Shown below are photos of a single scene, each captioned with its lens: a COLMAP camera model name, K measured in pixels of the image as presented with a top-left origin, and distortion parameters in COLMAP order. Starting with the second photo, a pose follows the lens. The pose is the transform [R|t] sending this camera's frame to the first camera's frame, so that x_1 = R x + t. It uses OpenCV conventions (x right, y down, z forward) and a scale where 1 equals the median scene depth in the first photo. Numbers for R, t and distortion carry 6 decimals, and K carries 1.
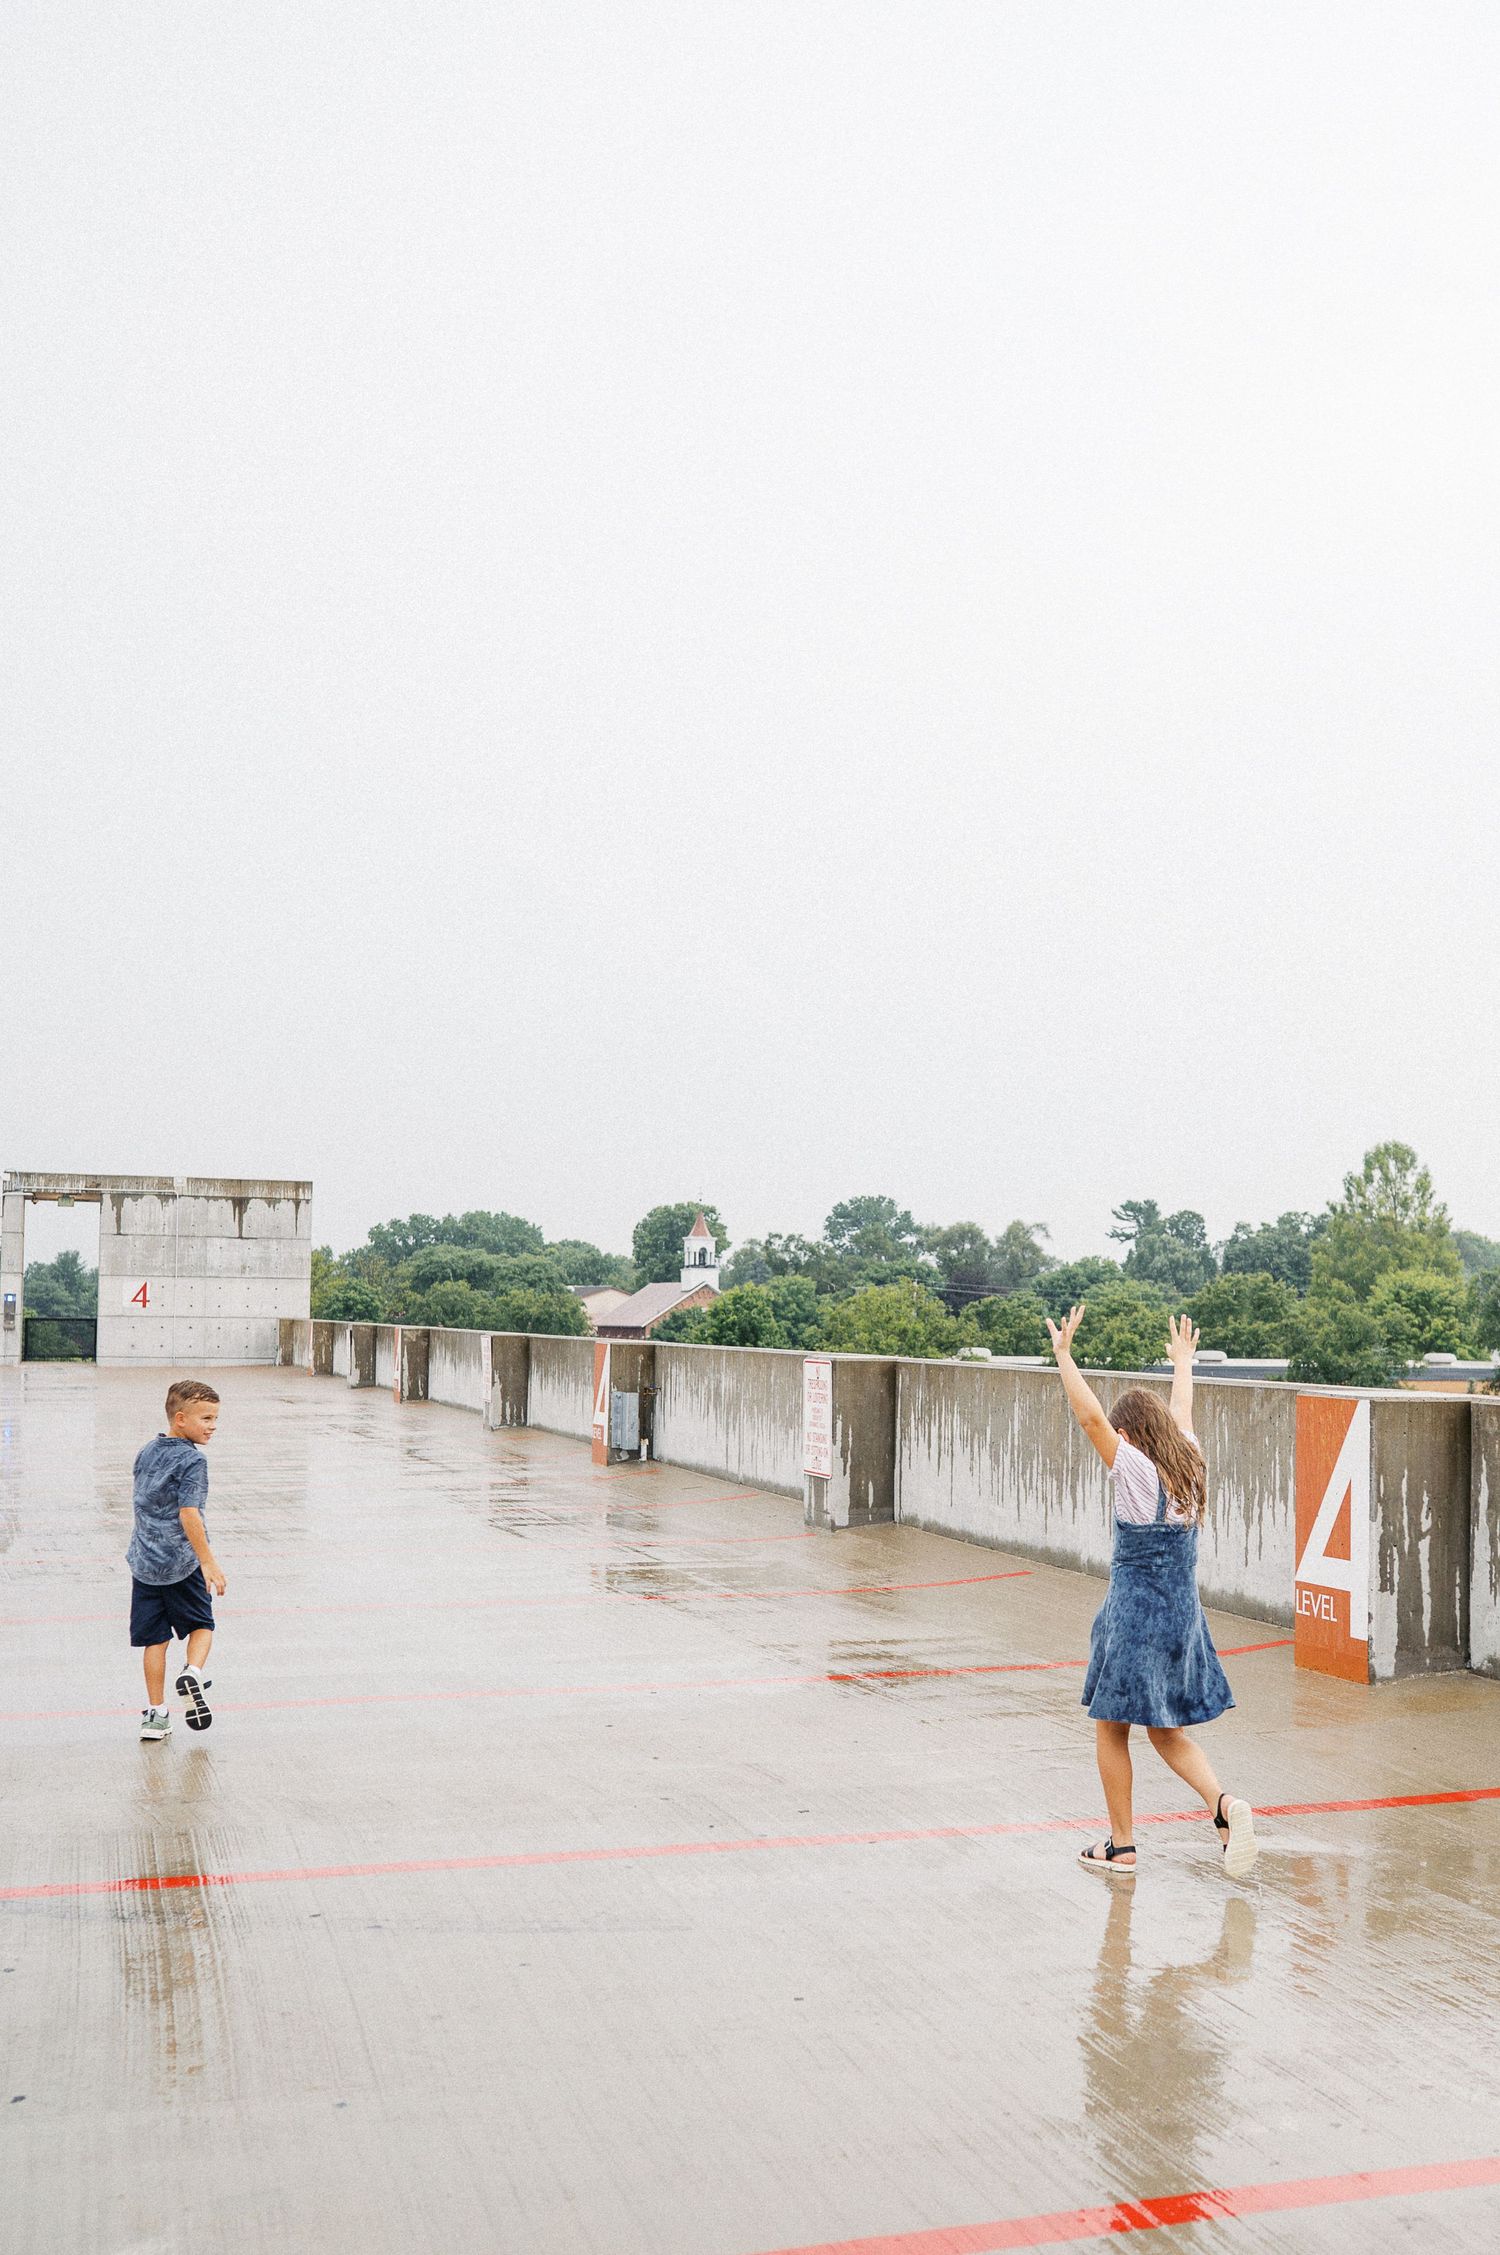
lens RADIAL K [[2404.8, 0, 853.4], [0, 2404.8, 1227.9], [0, 0, 1]] dist [-0.005095, 0.000000]
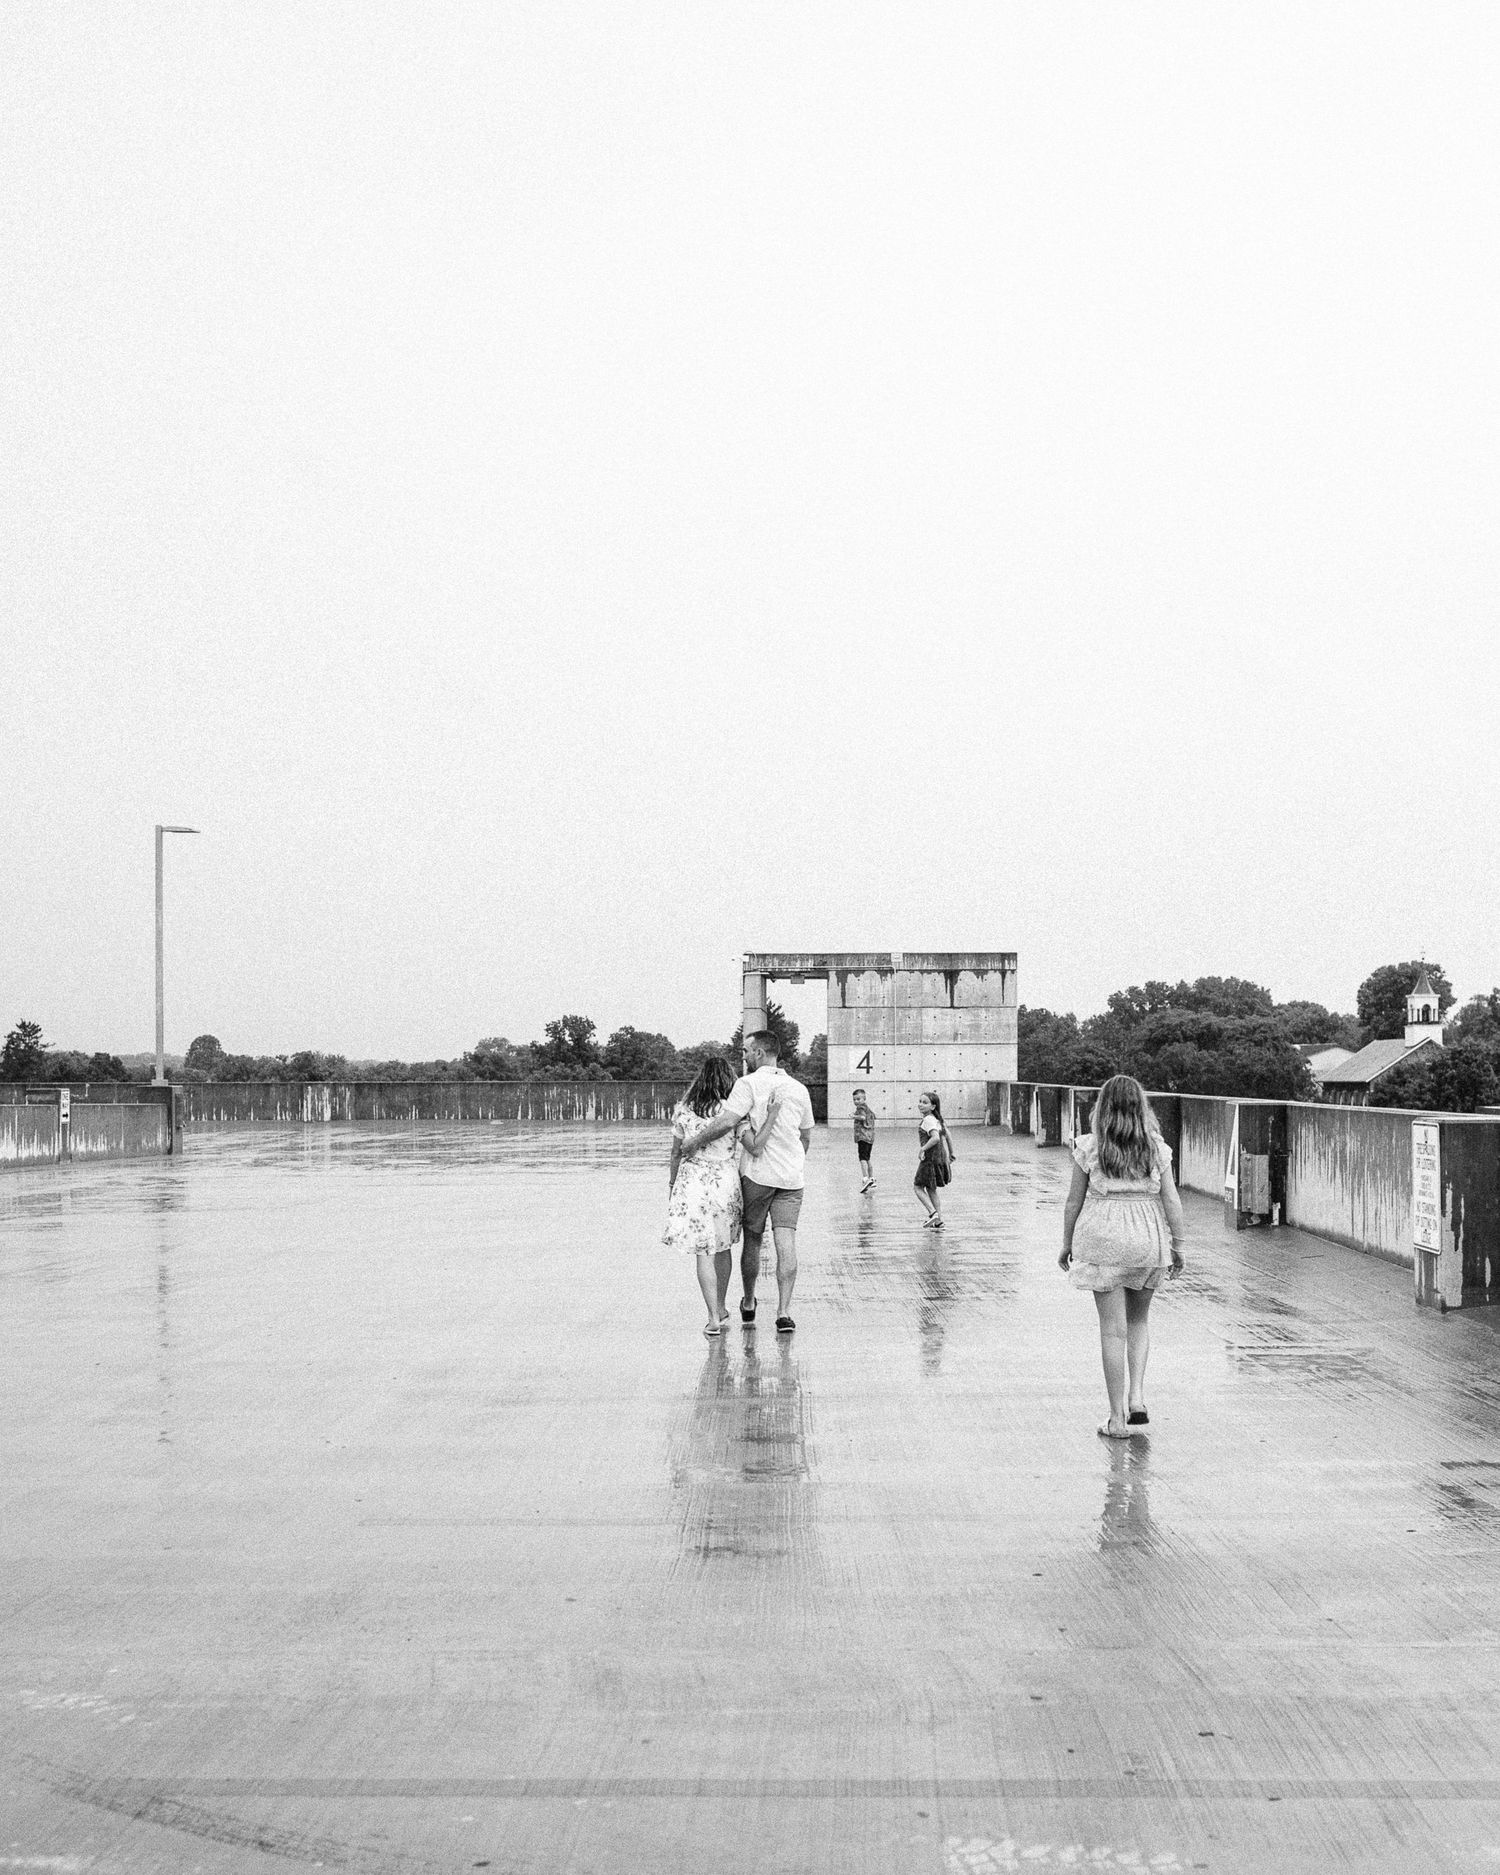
lens RADIAL K [[2220.6, 0, 756.9], [0, 2220.6, 1077.0], [0, 0, 1]] dist [0.003702, 0.000000]
pose [[0.936408, -0.017773, -0.350463, 0.011679], [0.030841, 0.999020, 0.031740, 0.001095], [0.349556, -0.040530, 0.936039, 0.036887]]
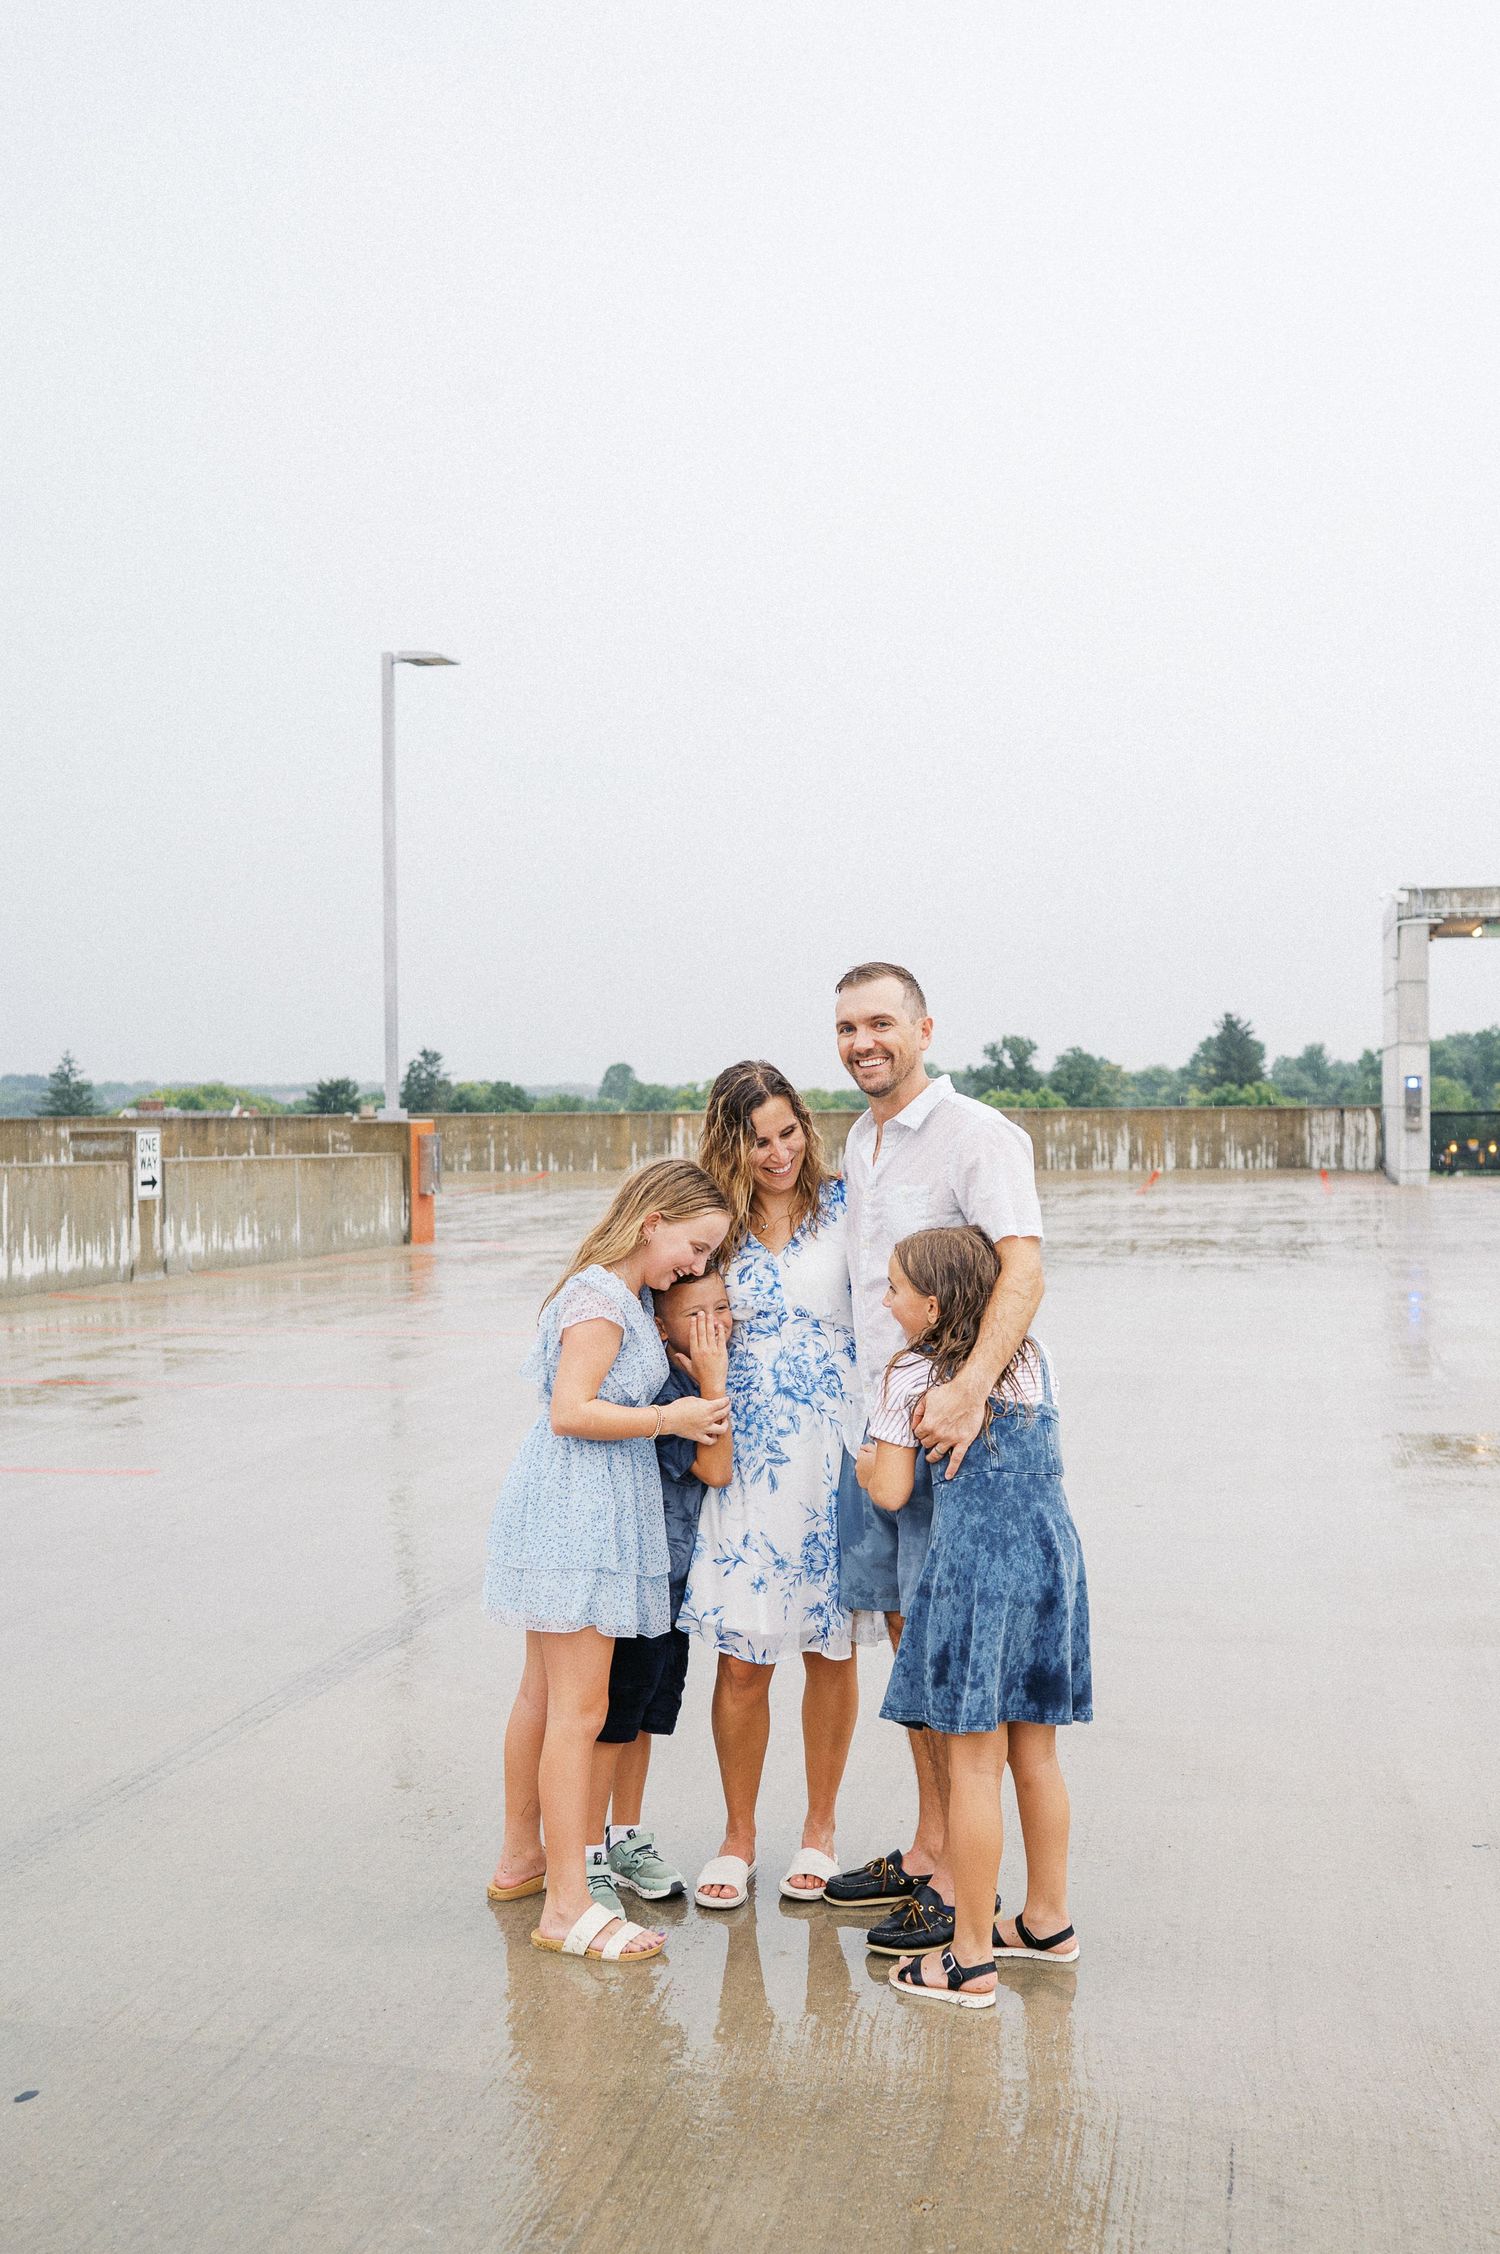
lens RADIAL K [[2403.8, 0, 824.3], [0, 2403.8, 1130.5], [0, 0, 1]] dist [-0.005095, 0.000000]
pose [[0.870570, -0.017573, -0.491731, -0.168445], [0.041030, 0.998474, 0.036957, 0.011413], [0.490332, -0.052349, 0.869962, 0.352558]]
